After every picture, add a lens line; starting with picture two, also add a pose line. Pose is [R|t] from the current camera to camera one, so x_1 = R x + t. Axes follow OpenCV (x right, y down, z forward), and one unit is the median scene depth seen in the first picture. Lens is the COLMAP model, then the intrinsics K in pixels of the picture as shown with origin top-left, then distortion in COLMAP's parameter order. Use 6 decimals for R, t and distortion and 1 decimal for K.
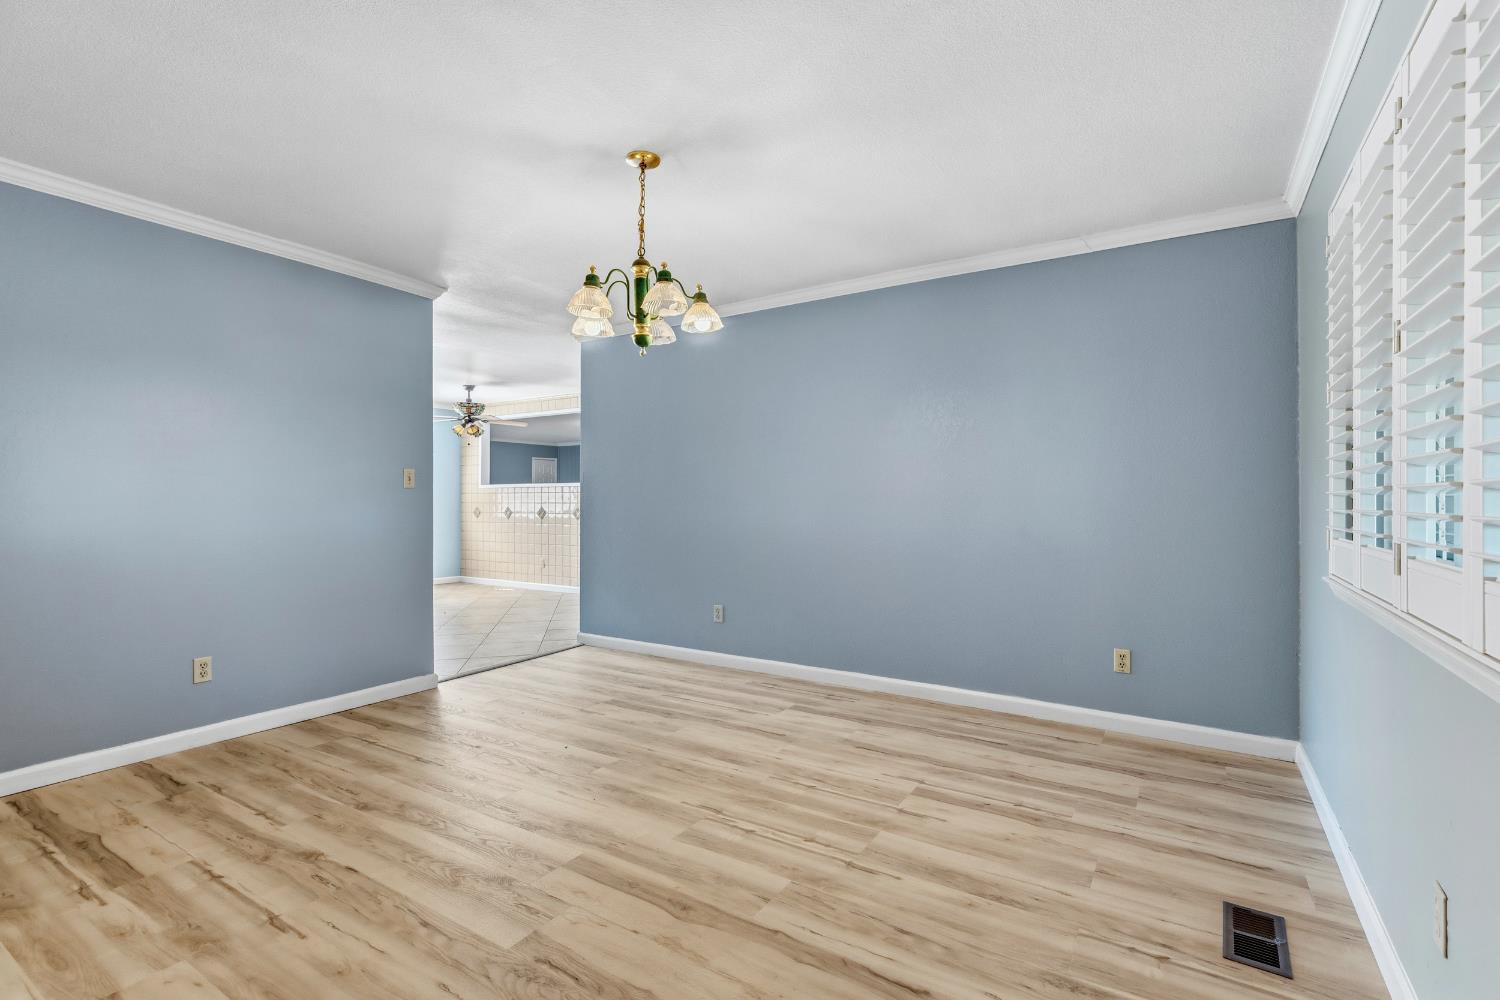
lens RADIAL K [[682.0, 0, 756.4], [0, 682.0, 497.8], [0, 0, 1]] dist [0.004359, 0.000809]
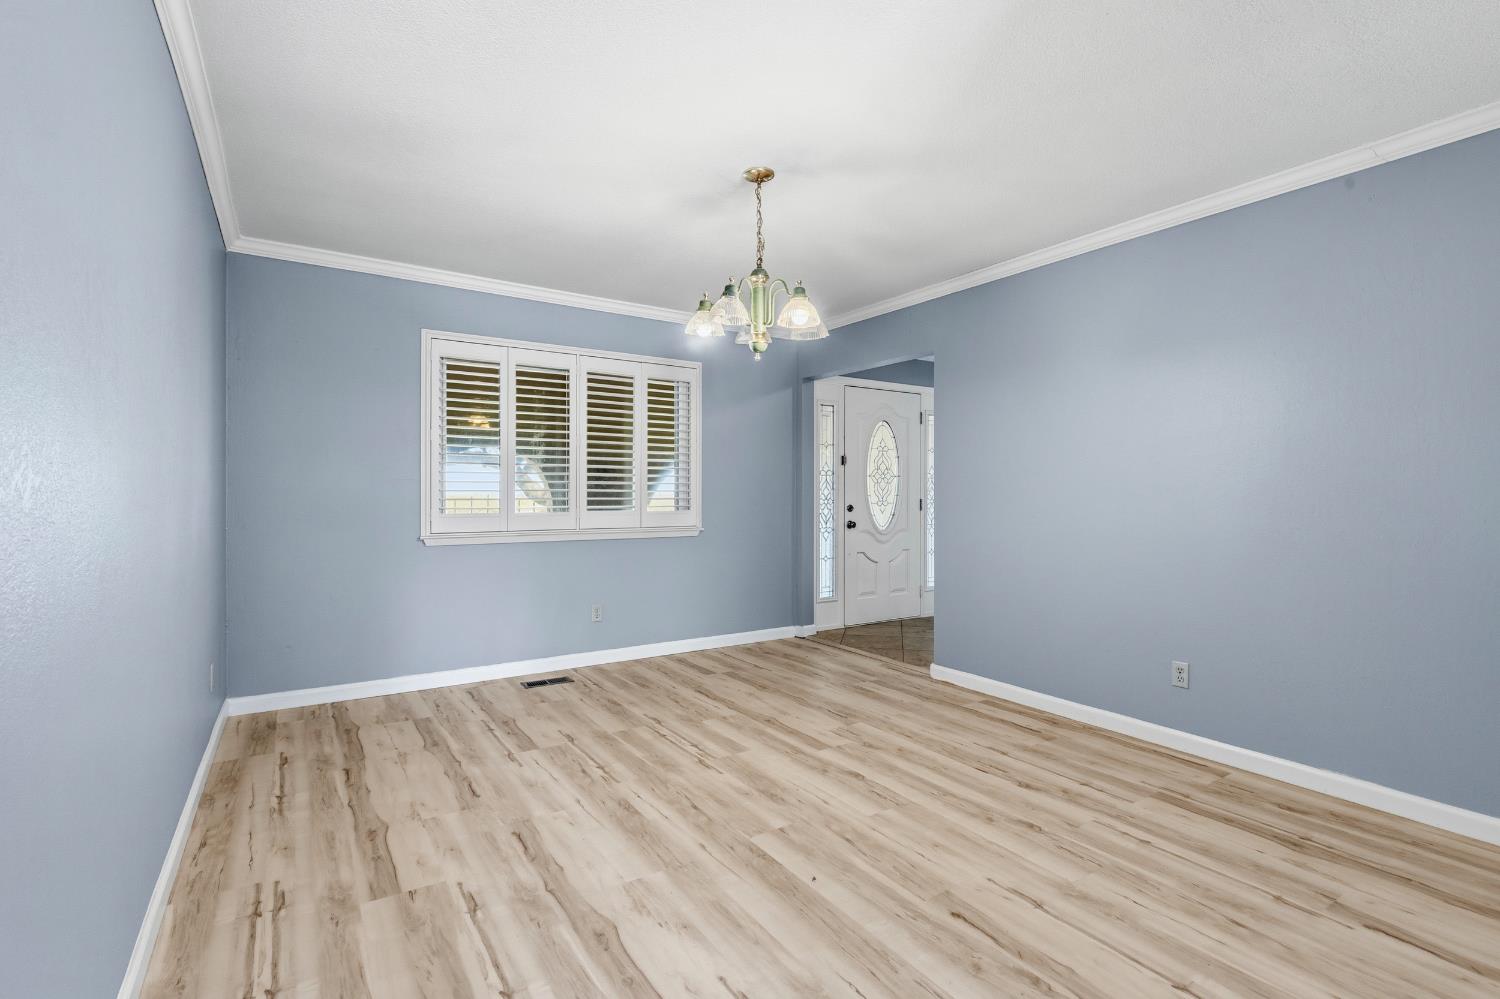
lens RADIAL K [[682.0, 0, 751.5], [0, 682.0, 497.4], [0, 0, 1]] dist [0.004359, 0.000809]
pose [[-0.909259, -0.004922, 0.416201, -0.608242], [-0.003167, 0.999983, 0.004908, 0.000451], [-0.416218, 0.003144, -0.909259, 1.988488]]
